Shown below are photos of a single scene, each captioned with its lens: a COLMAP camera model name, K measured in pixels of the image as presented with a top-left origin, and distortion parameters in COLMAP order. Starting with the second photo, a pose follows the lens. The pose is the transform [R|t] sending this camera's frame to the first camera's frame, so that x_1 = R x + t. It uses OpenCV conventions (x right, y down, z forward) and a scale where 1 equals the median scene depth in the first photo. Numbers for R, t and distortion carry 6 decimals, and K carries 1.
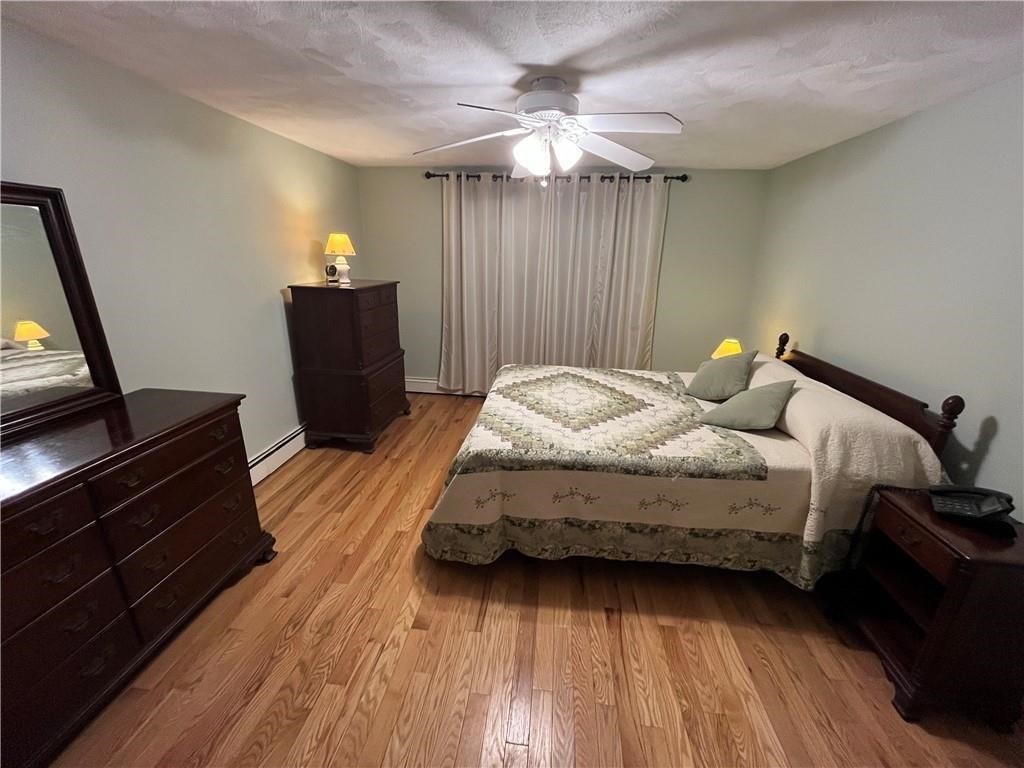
lens RADIAL K [[416.4, 0, 514.4], [0, 416.4, 389.2], [0, 0, 1]] dist [0.003692, -0.000365]
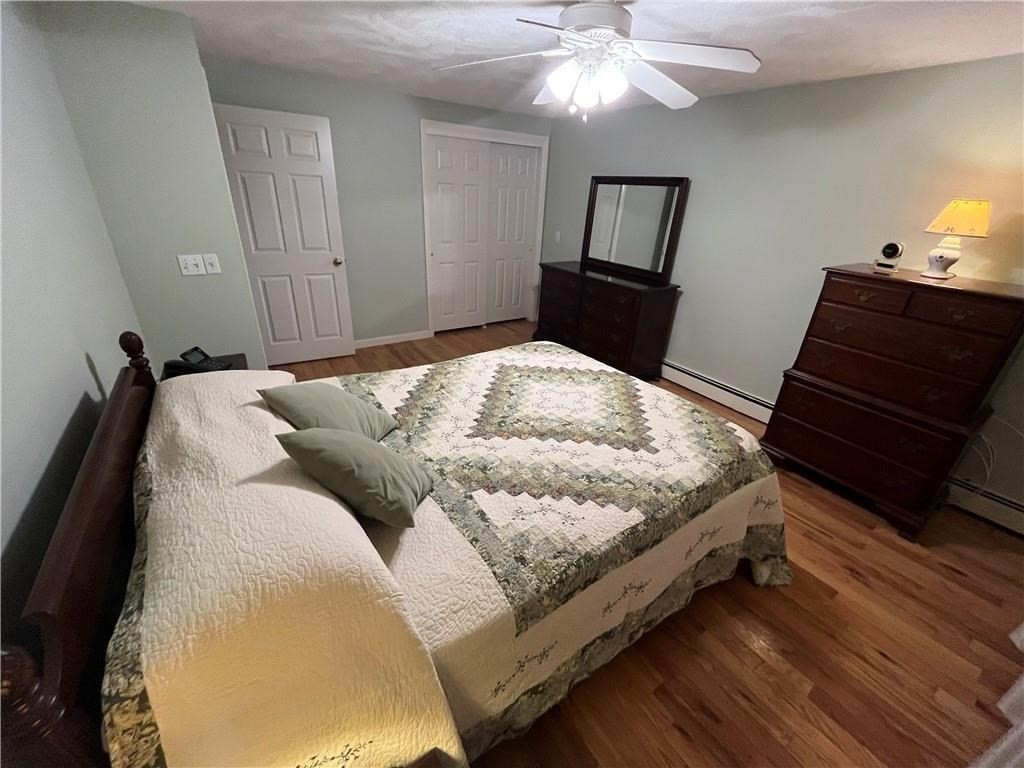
lens RADIAL K [[416.4, 0, 512.2], [0, 416.4, 381.2], [0, 0, 1]] dist [0.003692, -0.000365]
pose [[-0.766521, 0.209420, -0.607115, 0.678934], [-0.266566, 0.756312, 0.597440, -0.449666], [0.584284, 0.619787, -0.523905, 1.373484]]
